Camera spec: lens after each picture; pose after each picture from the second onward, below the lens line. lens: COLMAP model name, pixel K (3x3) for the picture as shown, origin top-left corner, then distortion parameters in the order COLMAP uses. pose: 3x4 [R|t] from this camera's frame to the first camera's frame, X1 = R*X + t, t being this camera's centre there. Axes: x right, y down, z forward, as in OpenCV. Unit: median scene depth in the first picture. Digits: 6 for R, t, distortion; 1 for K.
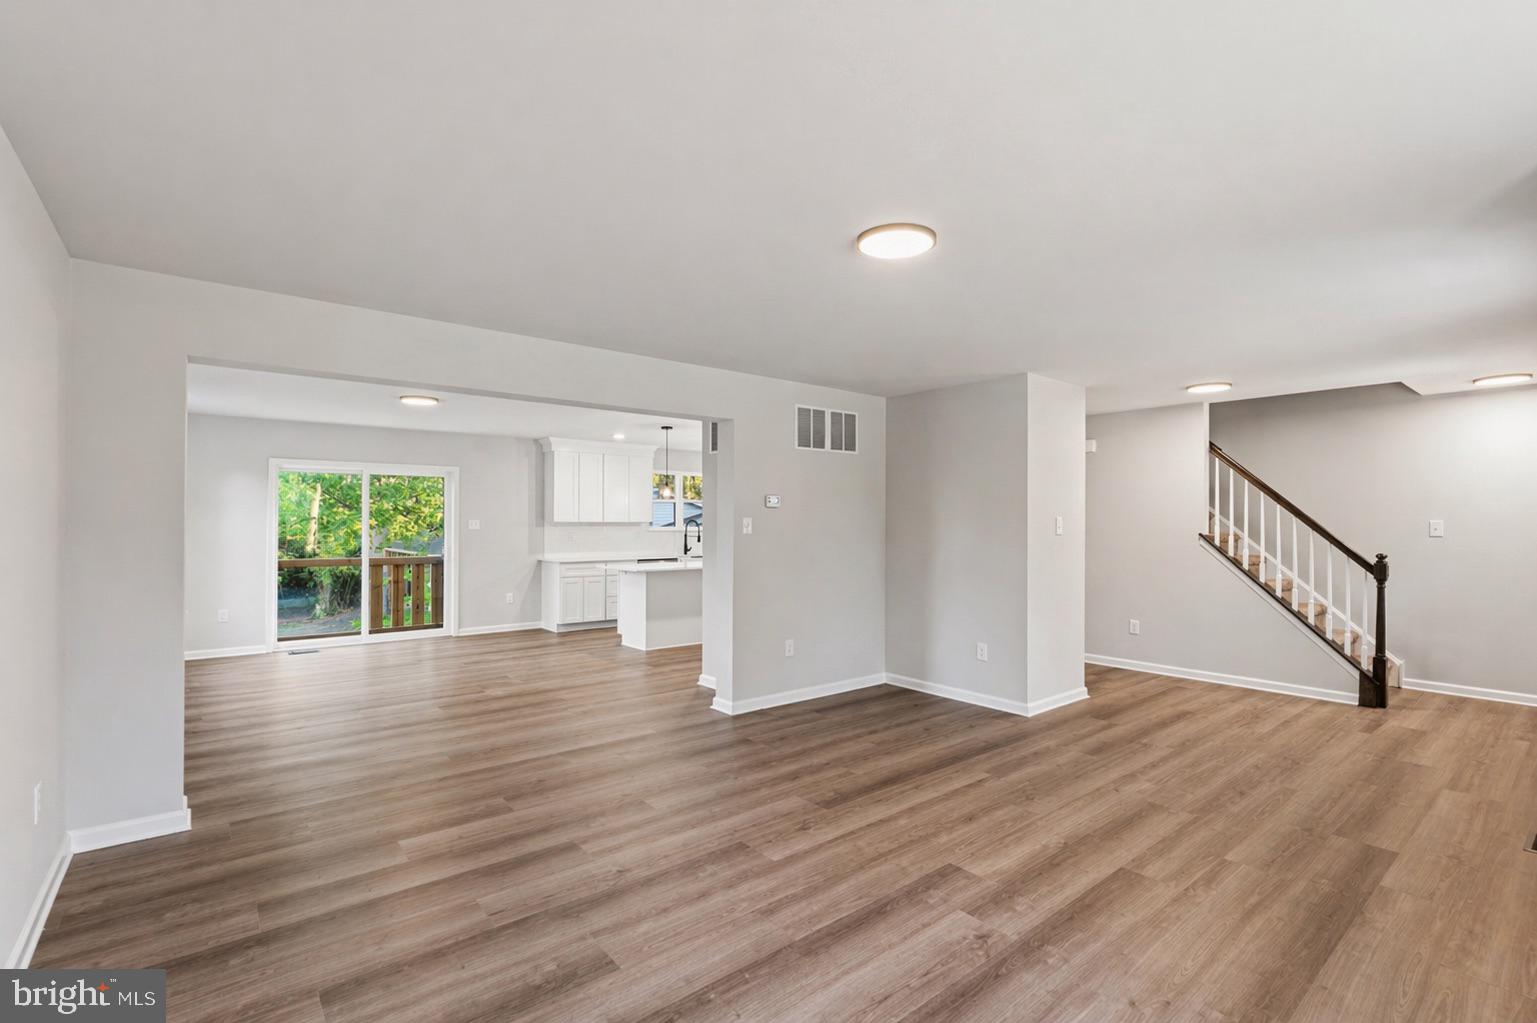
lens RADIAL K [[697.4, 0, 769.0], [0, 697.4, 522.1], [0, 0, 1]] dist [-0.001297, -0.000083]
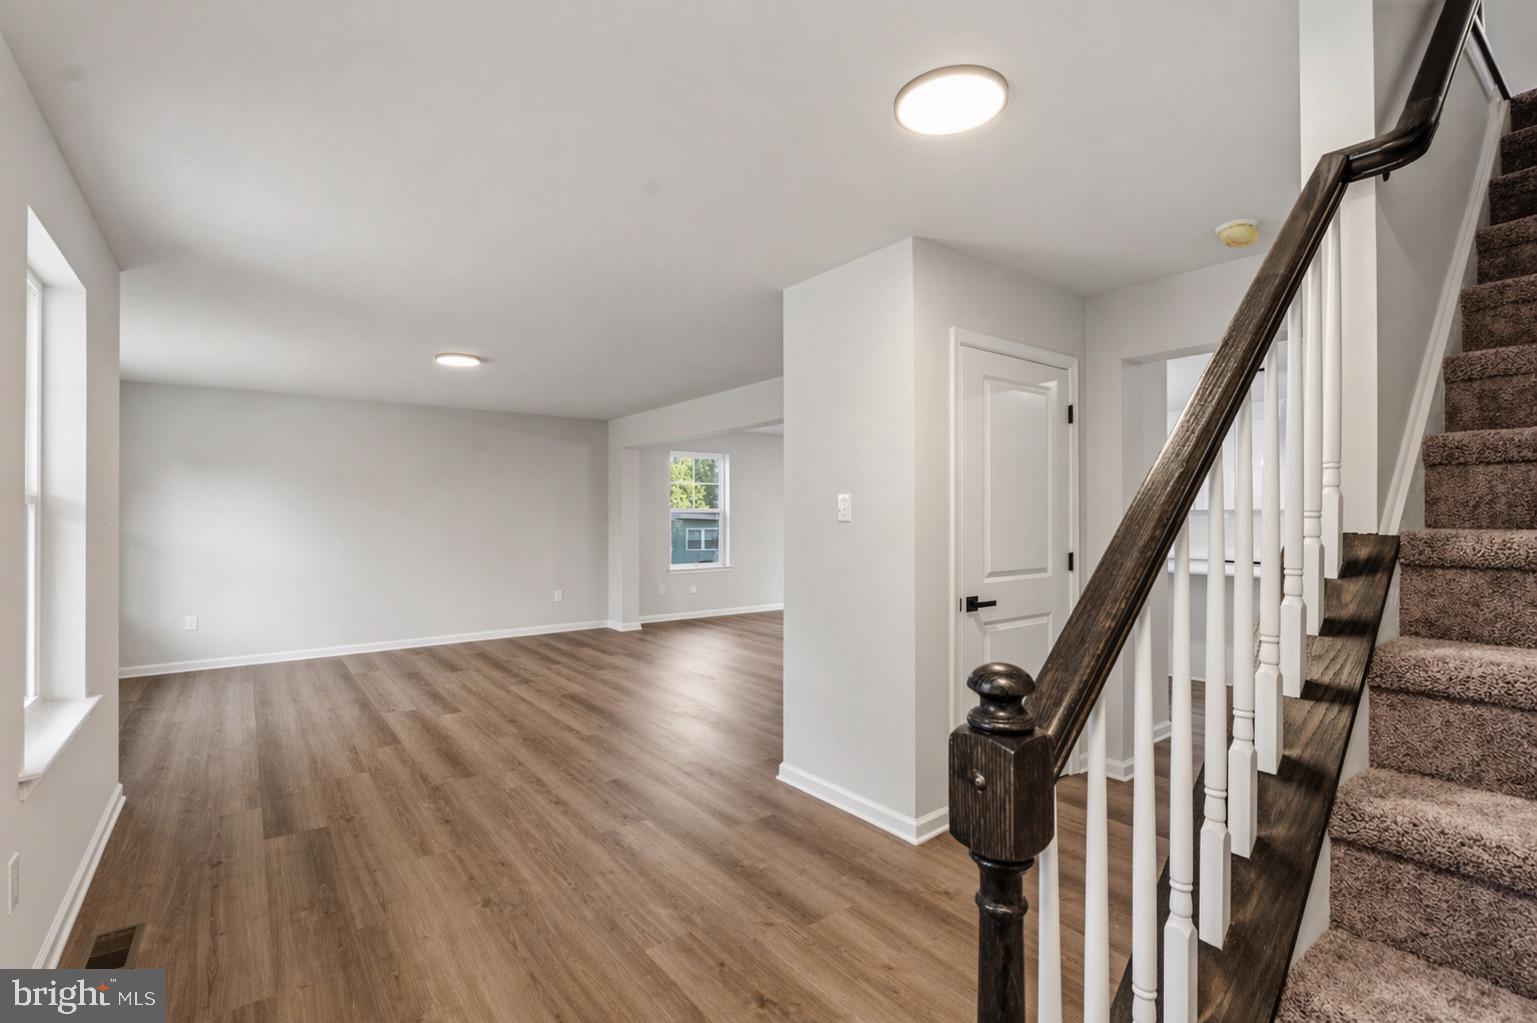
lens RADIAL K [[697.4, 0, 769.0], [0, 697.4, 522.1], [0, 0, 1]] dist [-0.001297, -0.000083]
pose [[-0.038426, -0.000172, -0.999261, 1.606347], [0.002734, 0.999996, -0.000277, 0.027495], [0.999258, -0.002743, -0.038425, 1.514859]]
